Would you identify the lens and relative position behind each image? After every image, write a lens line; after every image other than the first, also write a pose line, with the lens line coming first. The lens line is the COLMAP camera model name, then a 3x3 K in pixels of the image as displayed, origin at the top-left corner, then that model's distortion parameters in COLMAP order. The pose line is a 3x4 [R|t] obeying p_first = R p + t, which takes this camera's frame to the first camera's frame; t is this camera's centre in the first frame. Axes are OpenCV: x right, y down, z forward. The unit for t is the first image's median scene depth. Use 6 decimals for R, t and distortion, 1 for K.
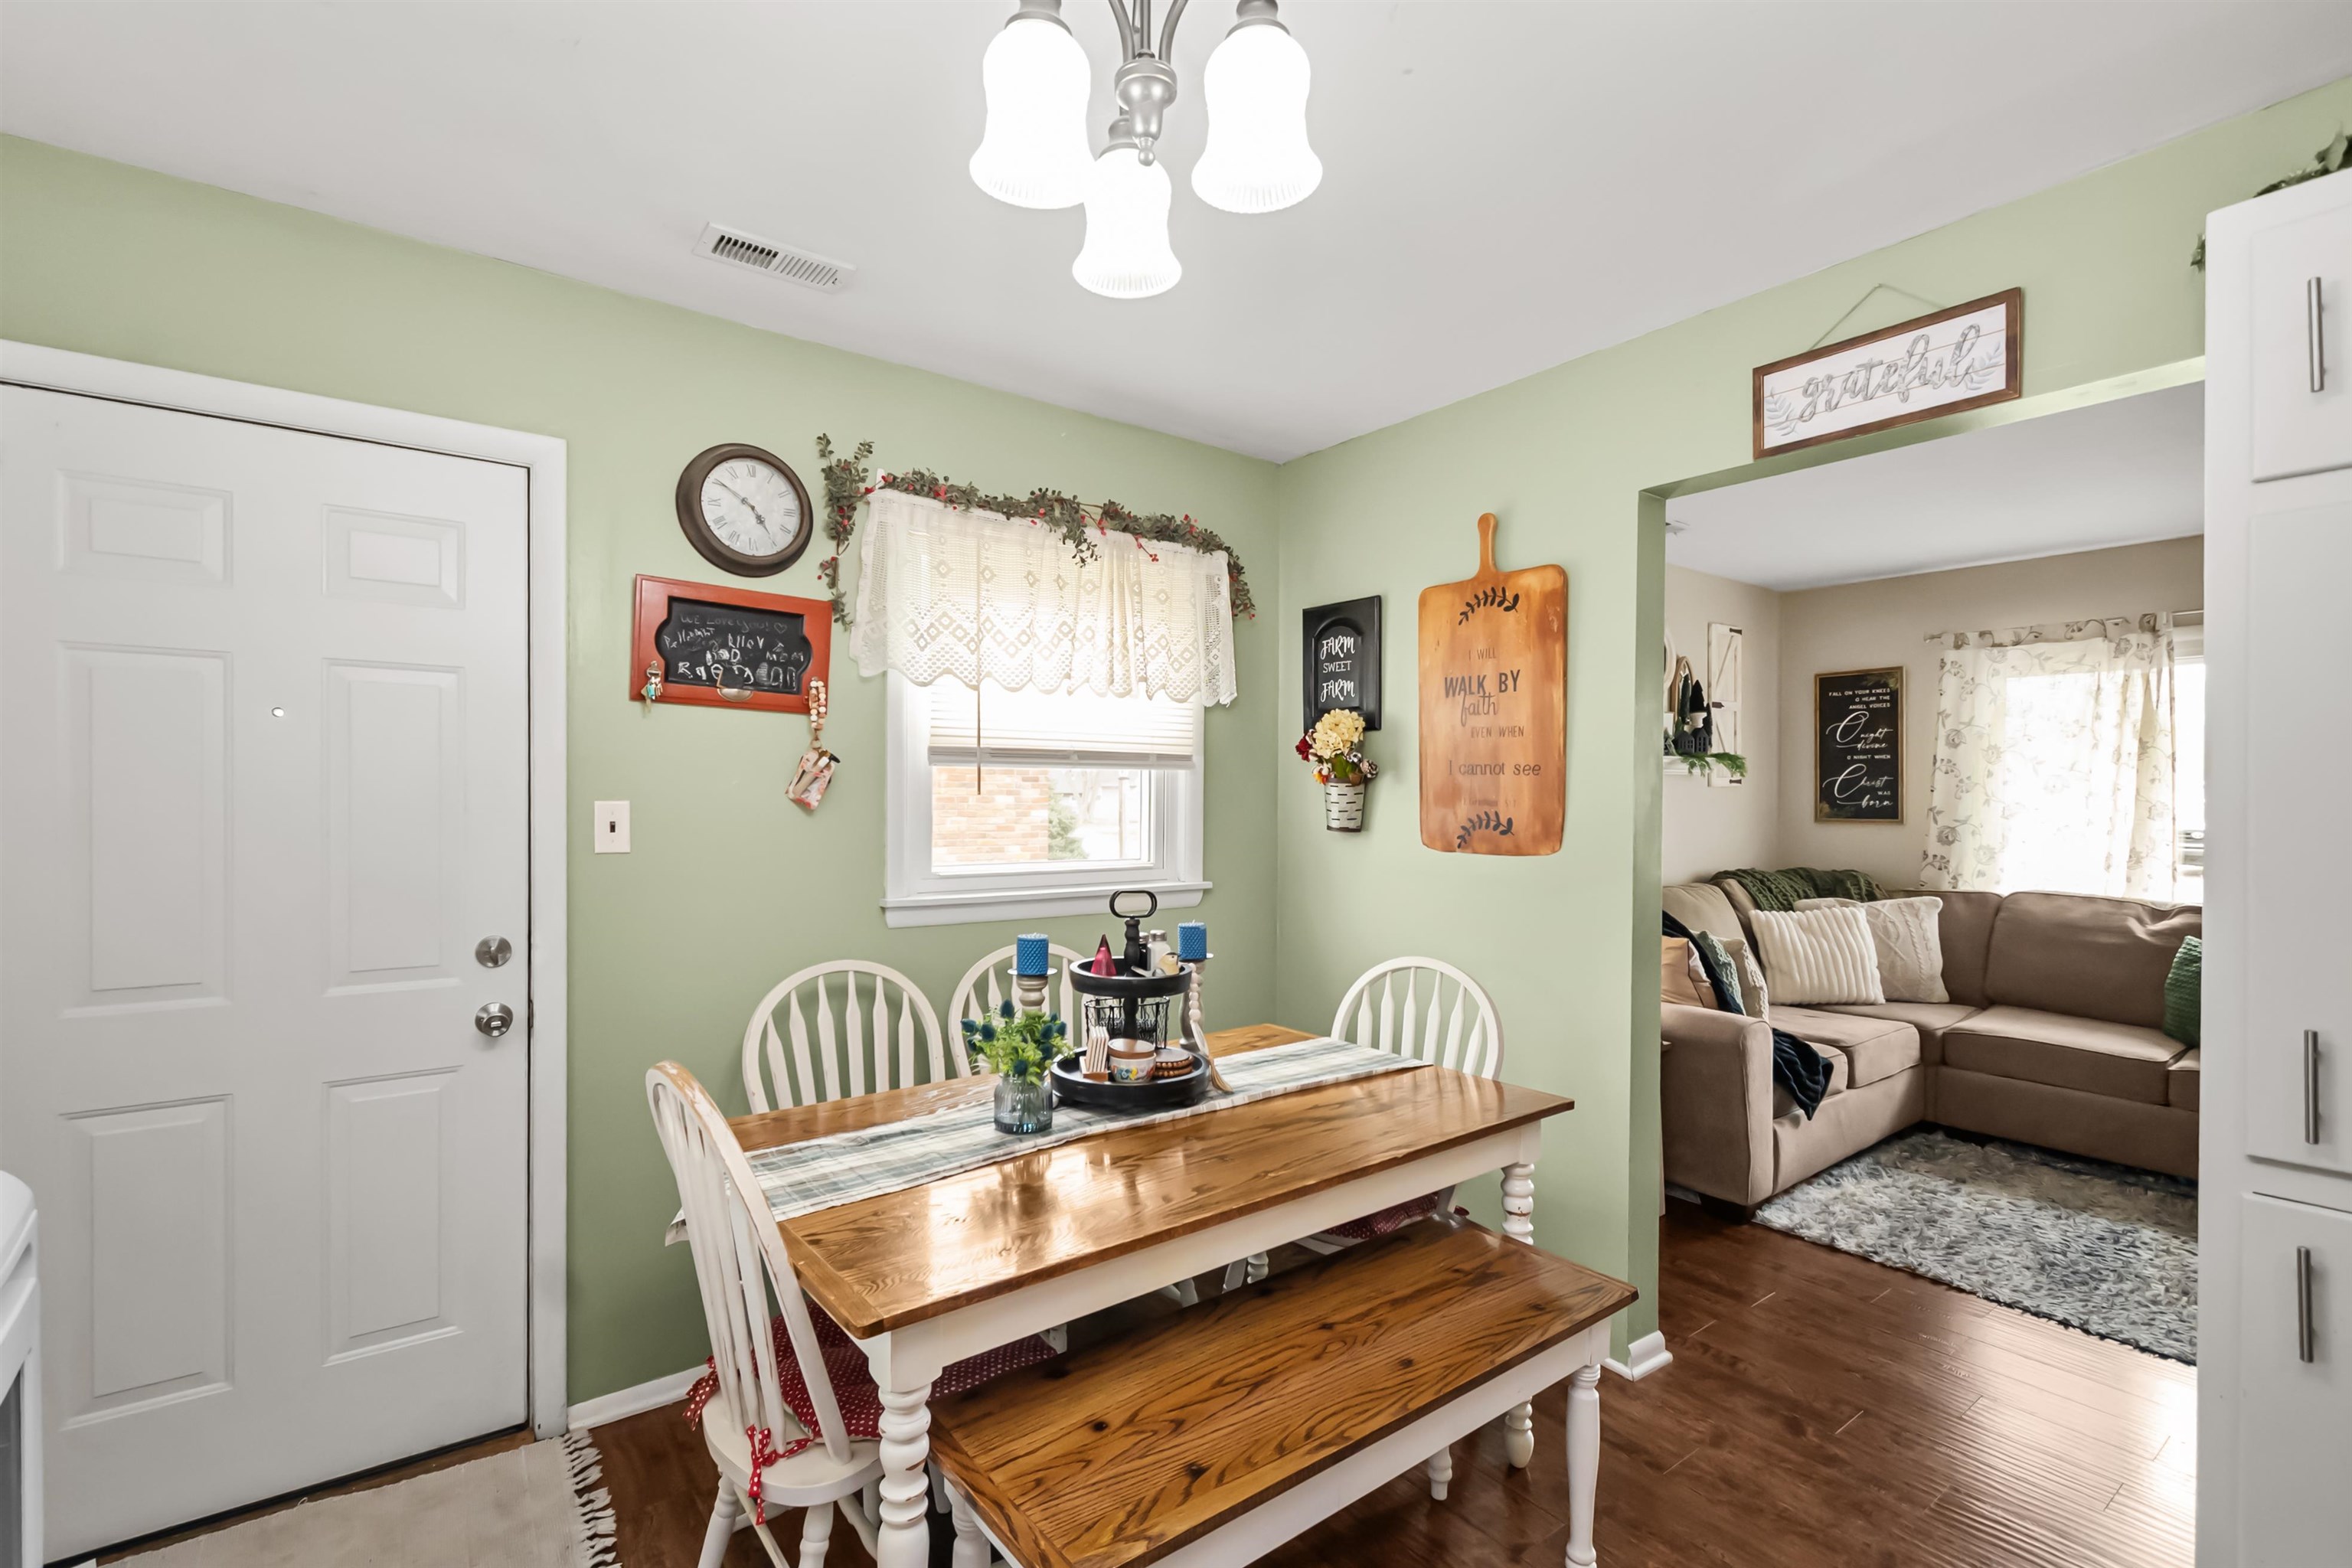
lens RADIAL K [[1060.6, 0, 1174.8], [0, 1060.6, 804.6], [0, 0, 1]] dist [0.002807, -0.001409]
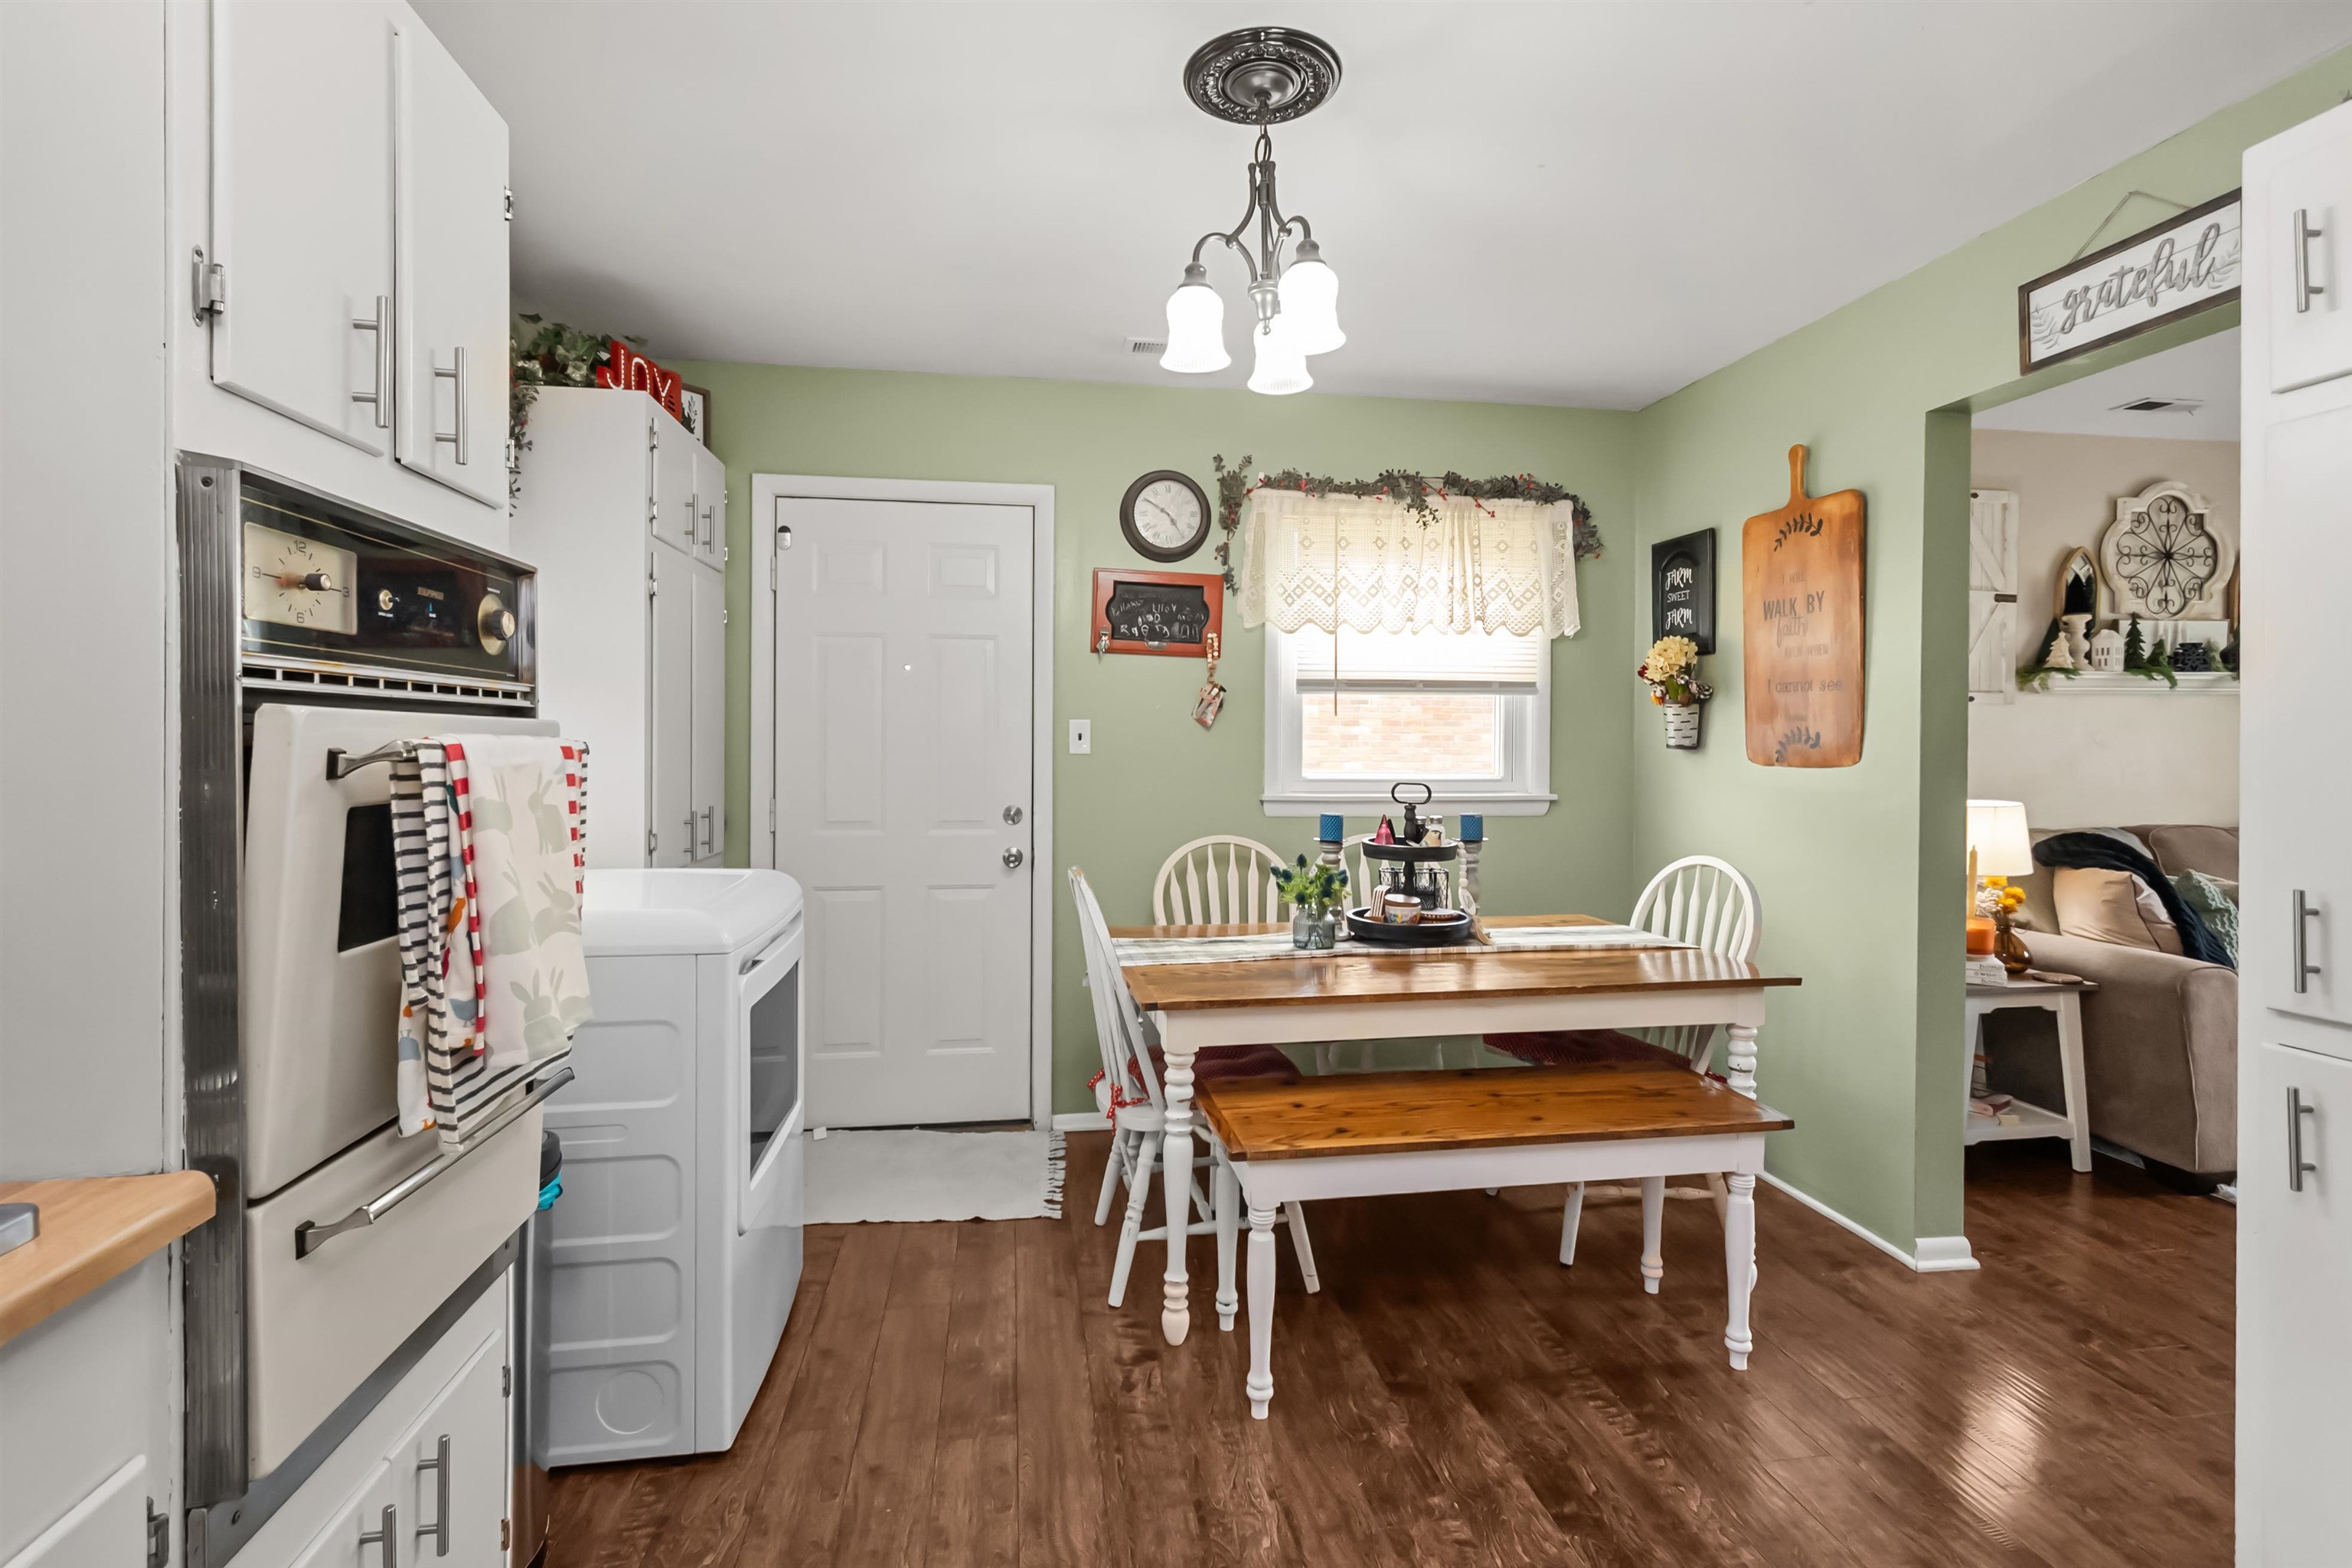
lens RADIAL K [[1060.6, 0, 1173.9], [0, 1060.6, 733.2], [0, 0, 1]] dist [0.002807, -0.001409]
pose [[0.886685, -0.003760, -0.462360, 0.275840], [-0.002672, 0.999909, -0.013255, 0.034457], [0.462367, 0.012988, 0.886593, -0.265177]]
